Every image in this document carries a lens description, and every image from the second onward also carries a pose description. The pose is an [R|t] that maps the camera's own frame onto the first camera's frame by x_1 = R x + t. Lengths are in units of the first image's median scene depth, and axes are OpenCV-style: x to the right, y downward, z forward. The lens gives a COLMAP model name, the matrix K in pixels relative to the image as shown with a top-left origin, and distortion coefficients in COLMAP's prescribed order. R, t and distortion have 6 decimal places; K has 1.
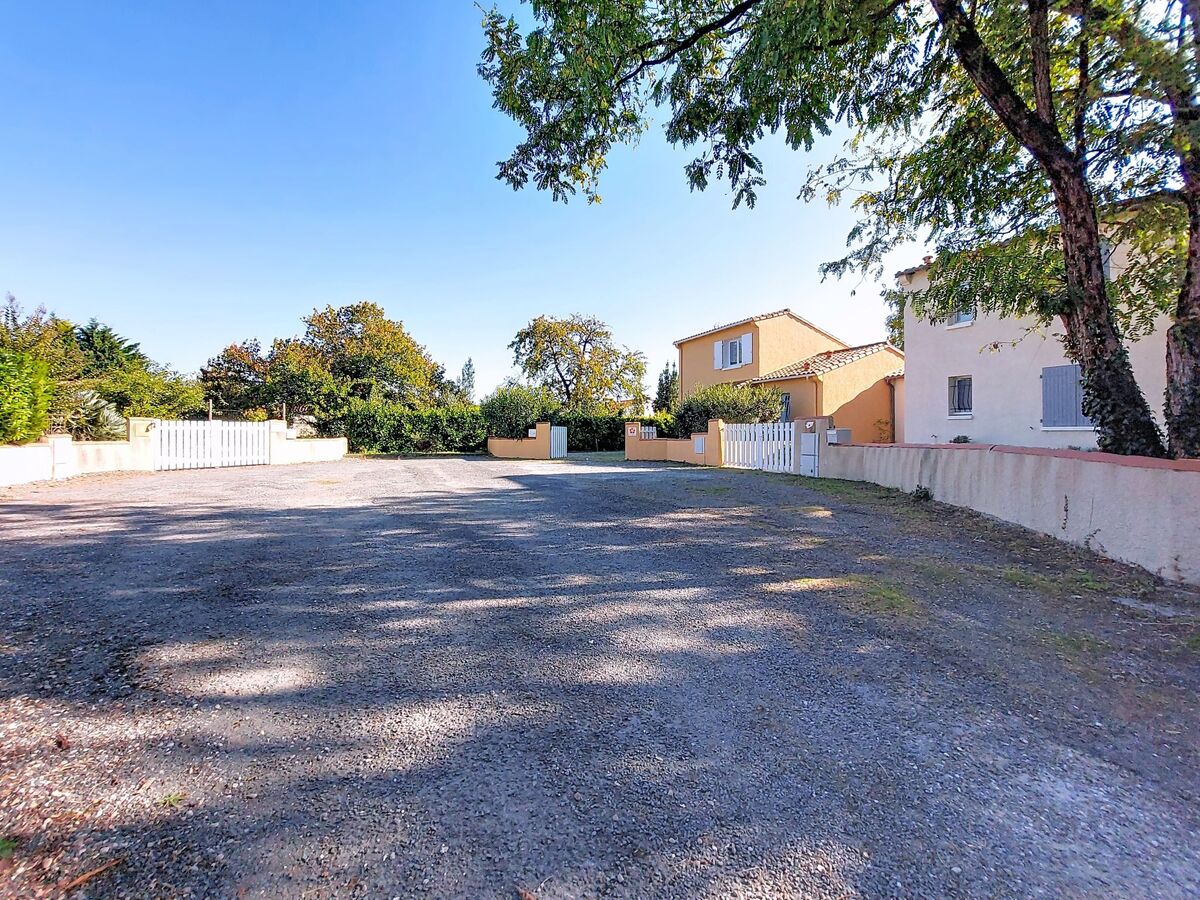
lens RADIAL K [[512.6, 0, 600.4], [0, 512.6, 436.1], [0, 0, 1]] dist [-0.016681, -0.000147]
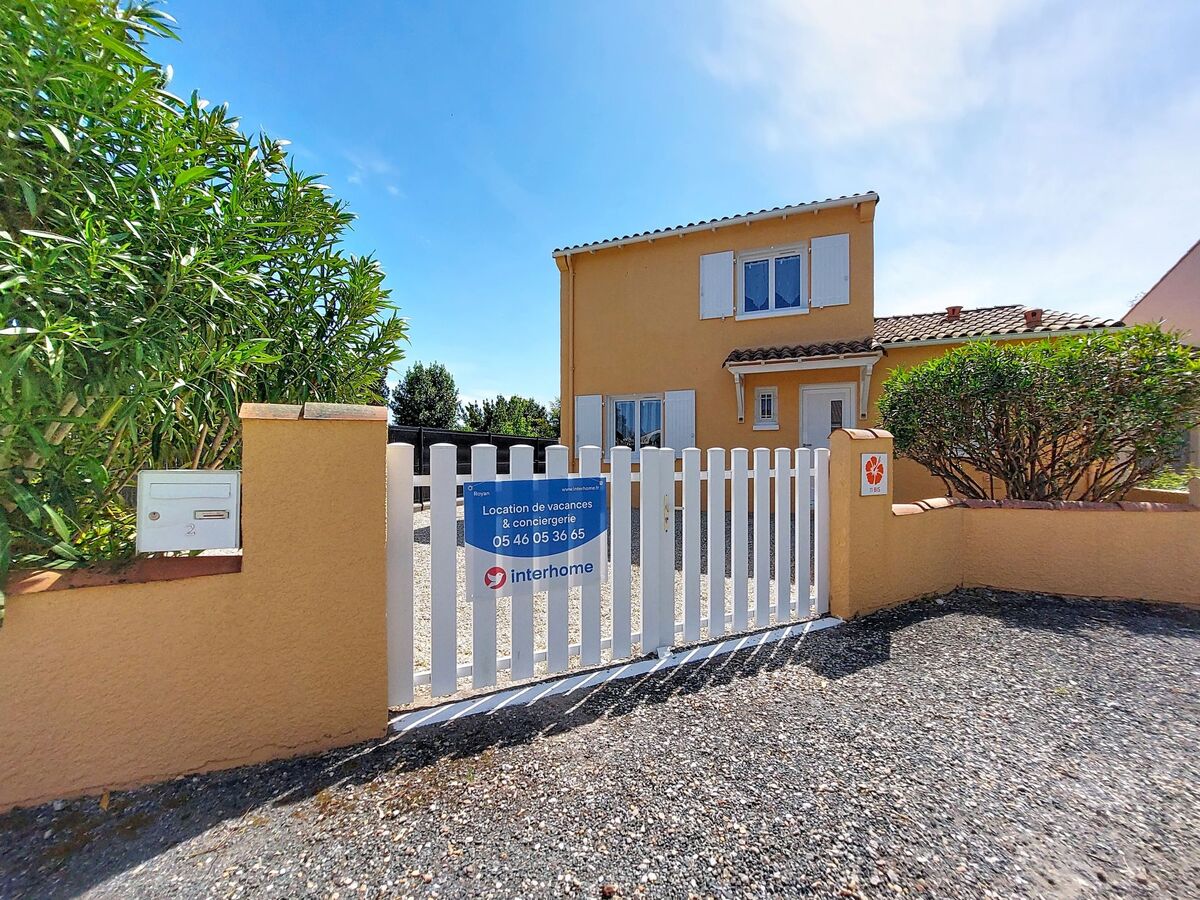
lens RADIAL K [[478.5, 0, 598.1], [0, 478.5, 454.1], [0, 0, 1]] dist [-0.016871, 0.000008]
pose [[0.710968, 0.000414, 0.703224, -0.138309], [0.006924, 0.999947, -0.007589, -0.014909], [-0.703190, 0.010264, 0.710928, 0.874202]]
